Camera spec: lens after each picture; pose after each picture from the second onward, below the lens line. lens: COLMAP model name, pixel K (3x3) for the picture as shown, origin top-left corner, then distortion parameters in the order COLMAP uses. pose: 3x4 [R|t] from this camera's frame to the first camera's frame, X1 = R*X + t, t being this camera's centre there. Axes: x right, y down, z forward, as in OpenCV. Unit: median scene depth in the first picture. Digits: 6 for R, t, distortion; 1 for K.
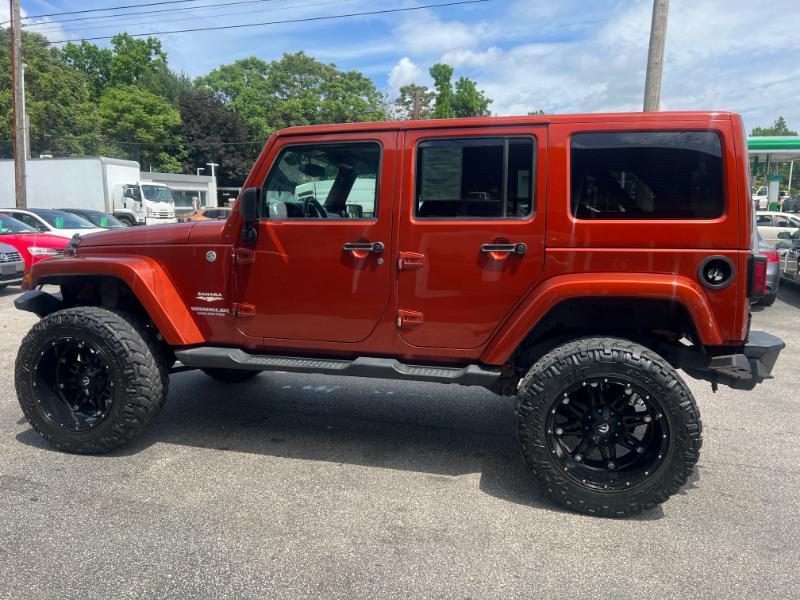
lens RADIAL K [[606.4, 0, 401.3], [0, 606.4, 300.4], [0, 0, 1]] dist [0.047283, -0.048381]
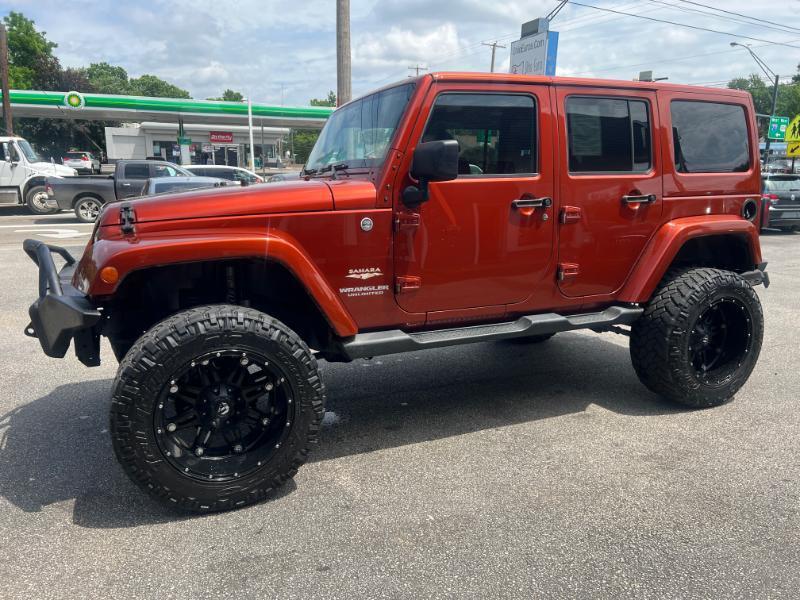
lens RADIAL K [[606.7, 0, 399.2], [0, 606.7, 299.9], [0, 0, 1]] dist [0.049907, -0.055719]
pose [[0.789282, -0.131240, 0.599841, -0.764095], [0.097008, 0.991275, 0.089237, -0.038399], [-0.606319, -0.012244, 0.795127, 0.310868]]
